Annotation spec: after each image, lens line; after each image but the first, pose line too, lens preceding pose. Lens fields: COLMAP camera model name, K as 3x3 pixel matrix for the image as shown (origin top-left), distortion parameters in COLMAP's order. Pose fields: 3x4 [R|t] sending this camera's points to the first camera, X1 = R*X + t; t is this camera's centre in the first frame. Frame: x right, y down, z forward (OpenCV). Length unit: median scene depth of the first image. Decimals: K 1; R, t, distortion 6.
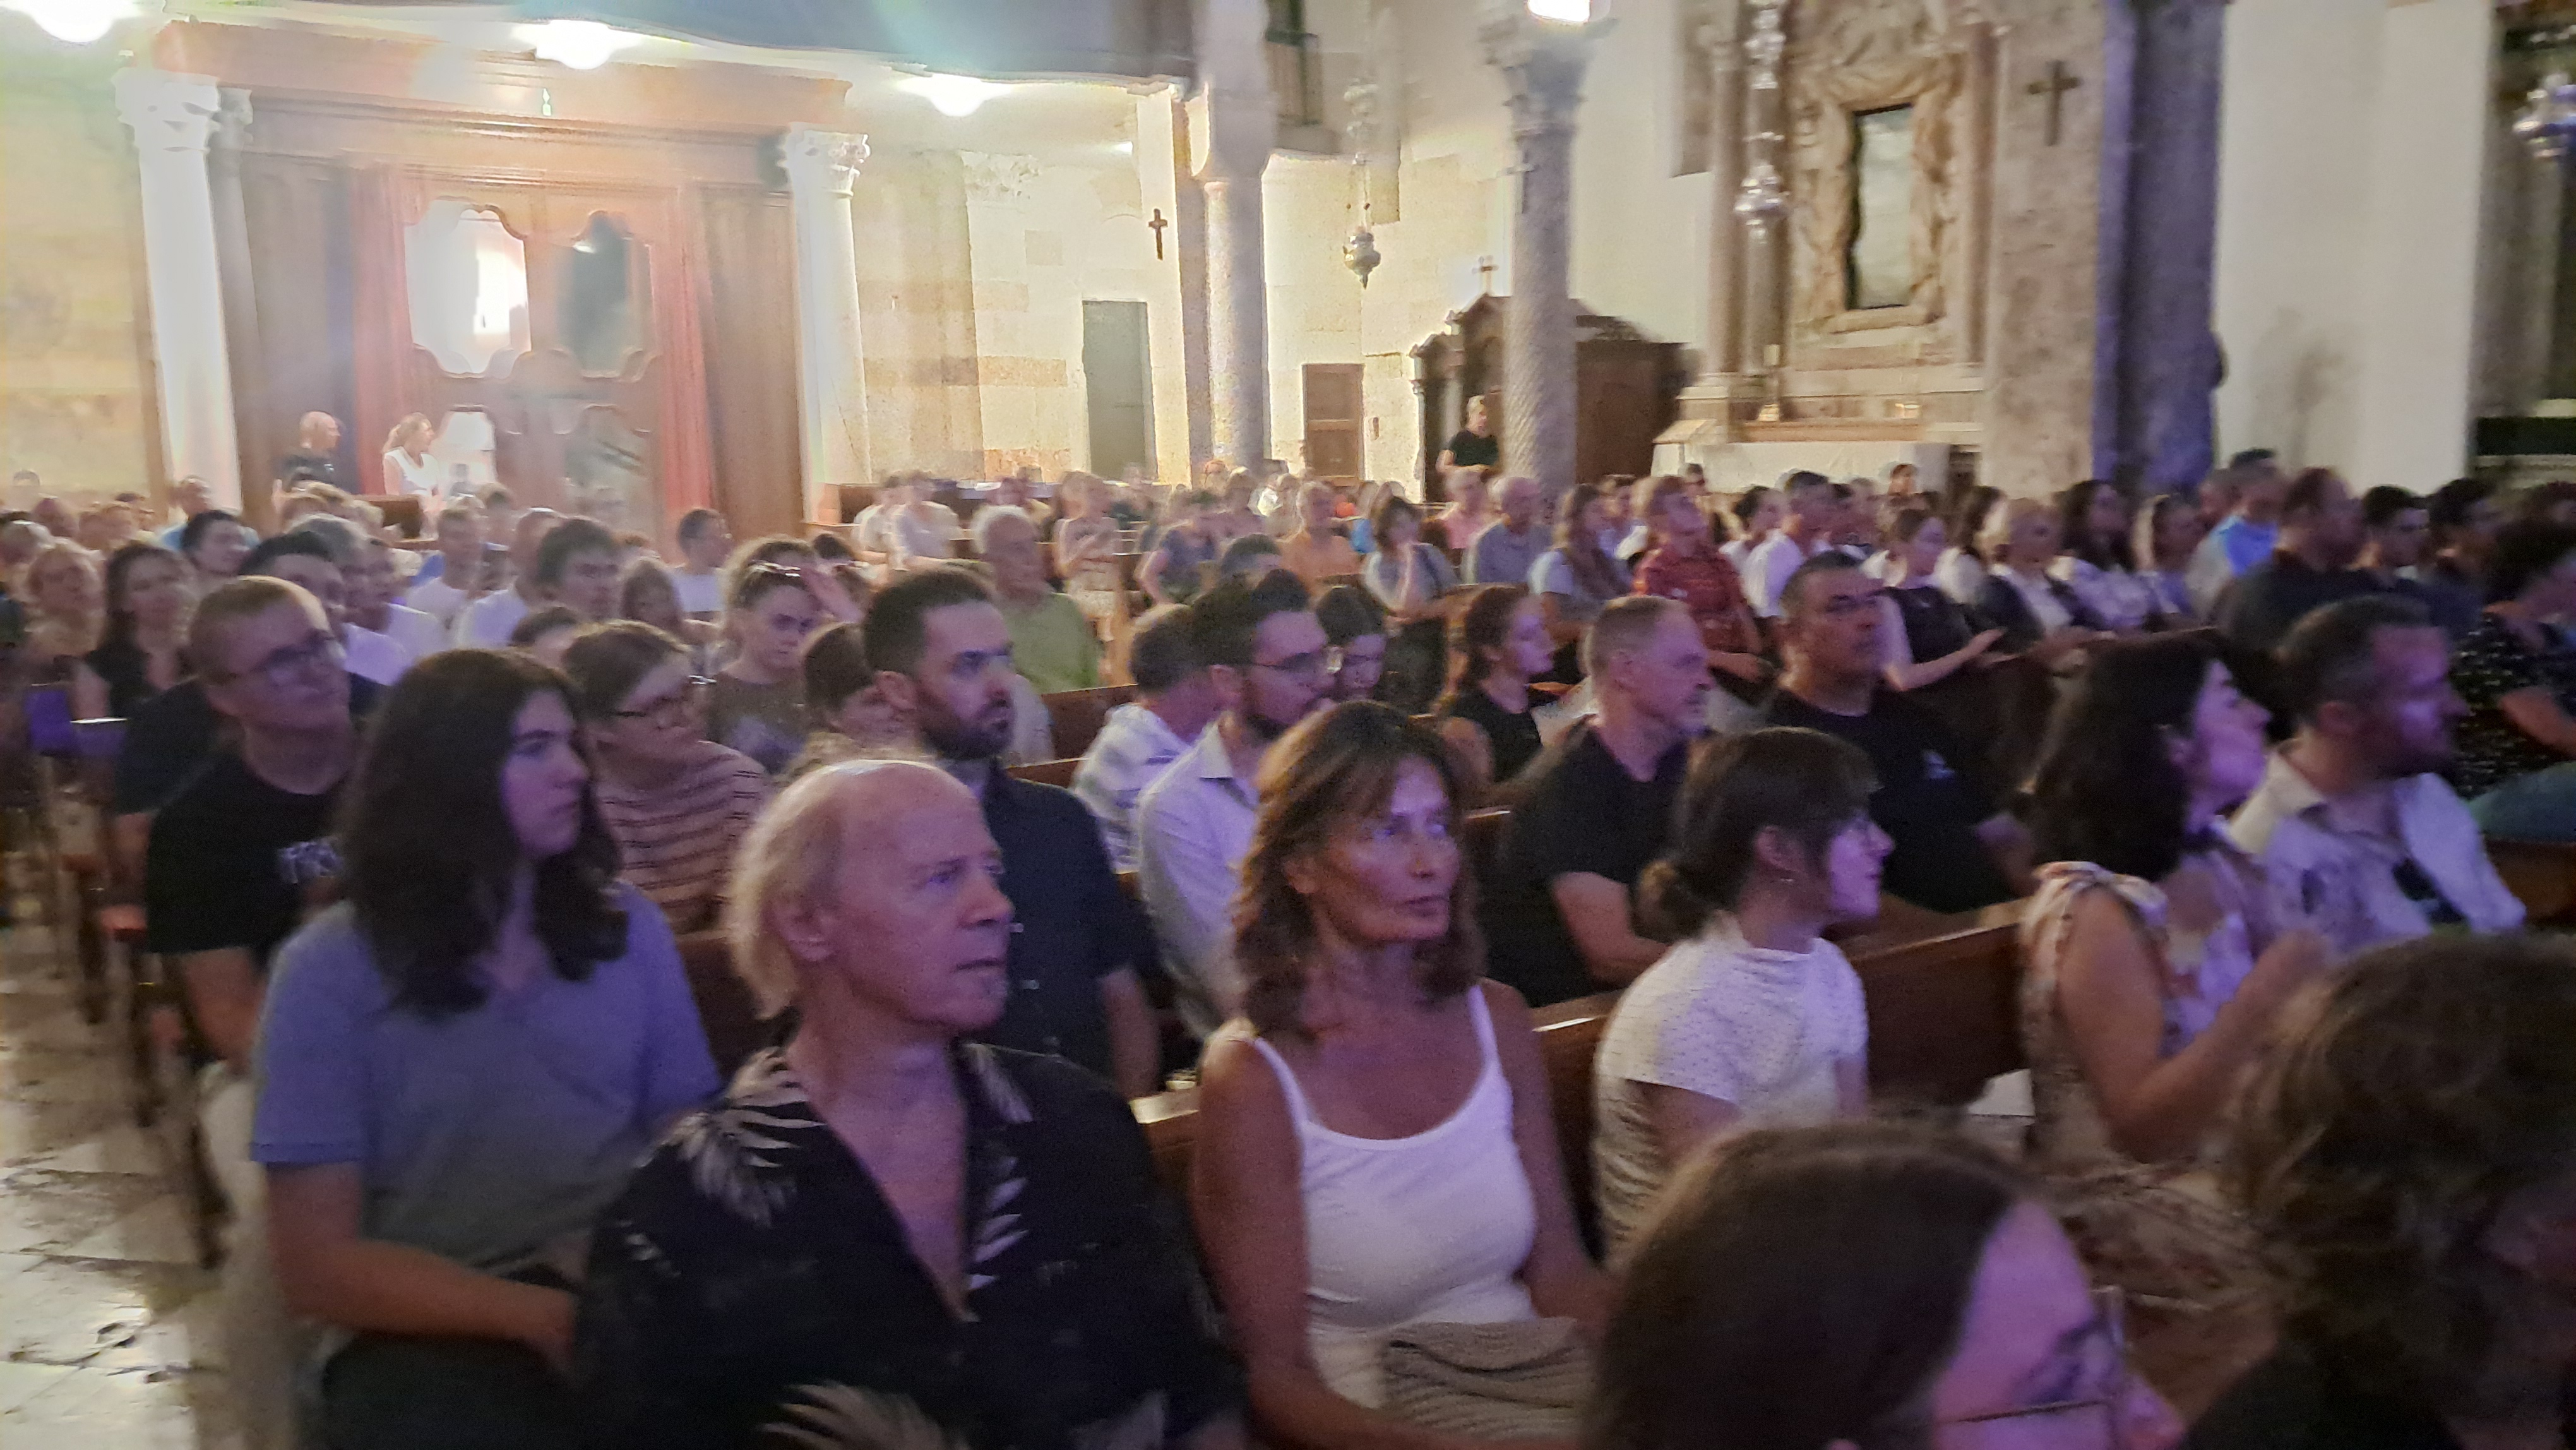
lens RADIAL K [[1887.2, 0, 1288.0], [0, 1887.2, 725.0], [0, 0, 1]] dist [0.032010, -0.107560]
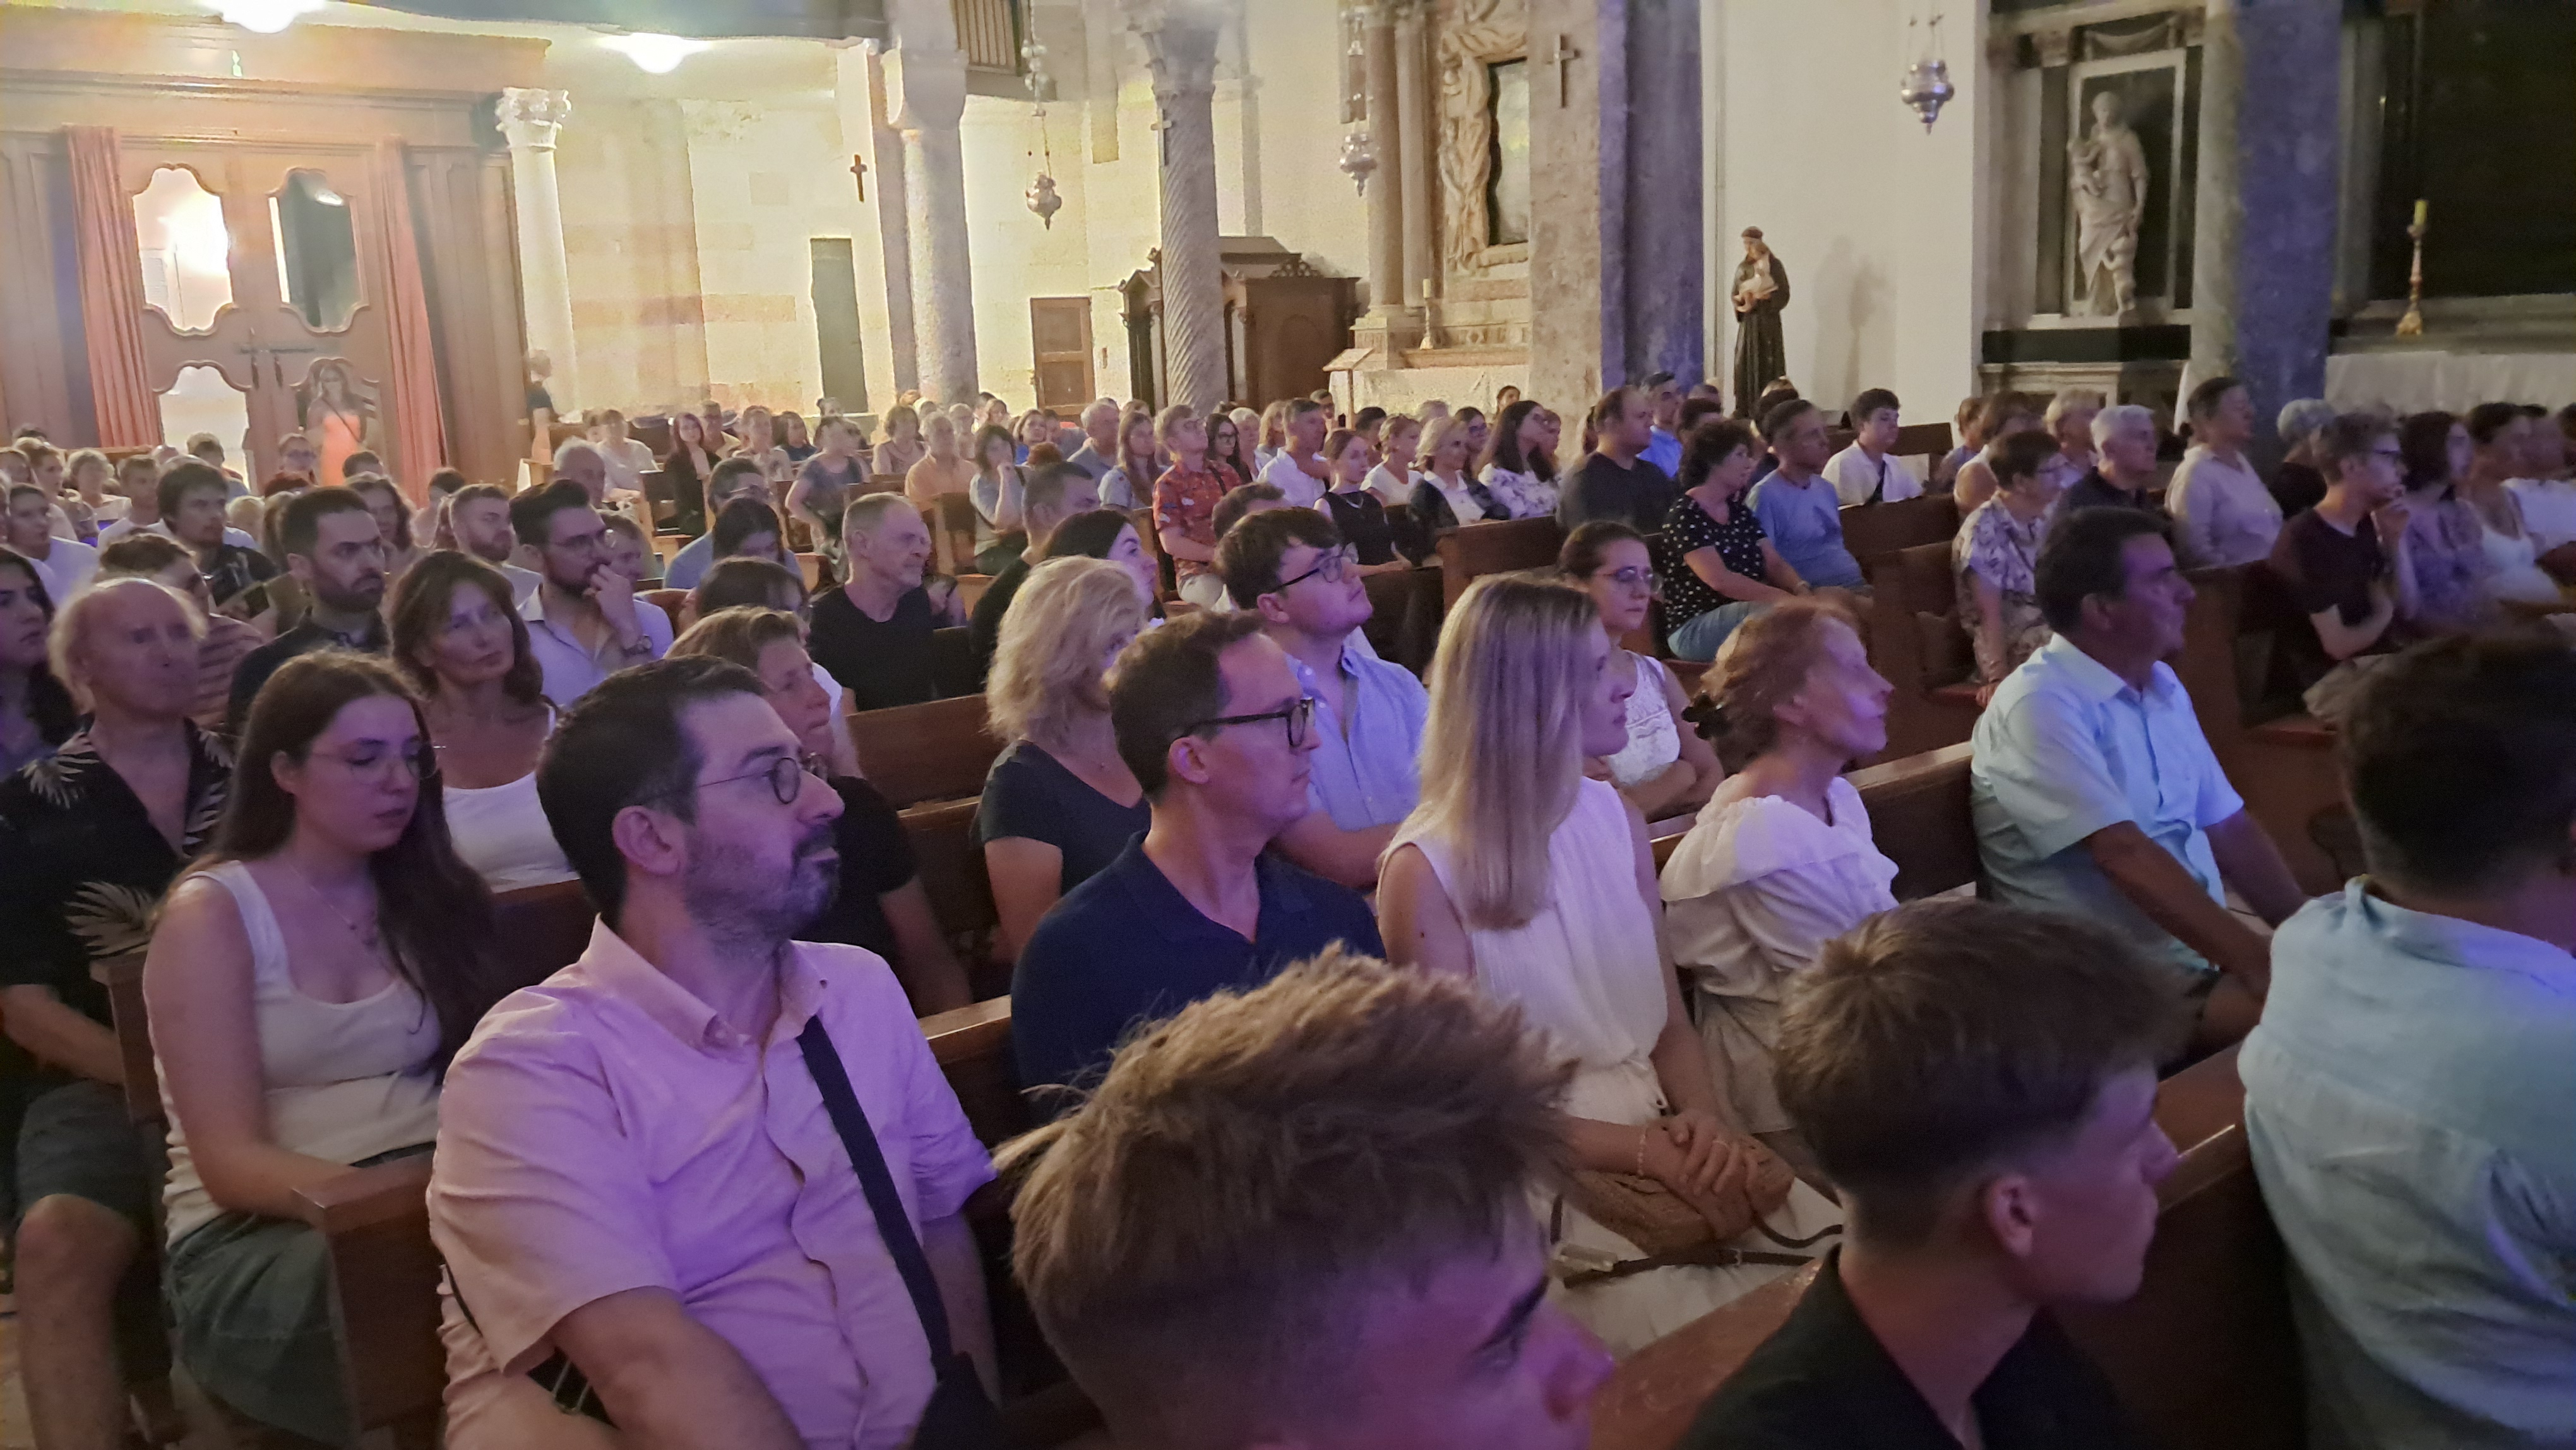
lens RADIAL K [[1886.3, 0, 1288.0], [0, 1886.3, 725.0], [0, 0, 1]] dist [0.001488, -0.002087]
pose [[0.996746, -0.028929, 0.075235, 0.087475], [0.026009, 0.998881, 0.039505, 0.013043], [-0.076293, -0.037420, 0.996383, -0.096603]]
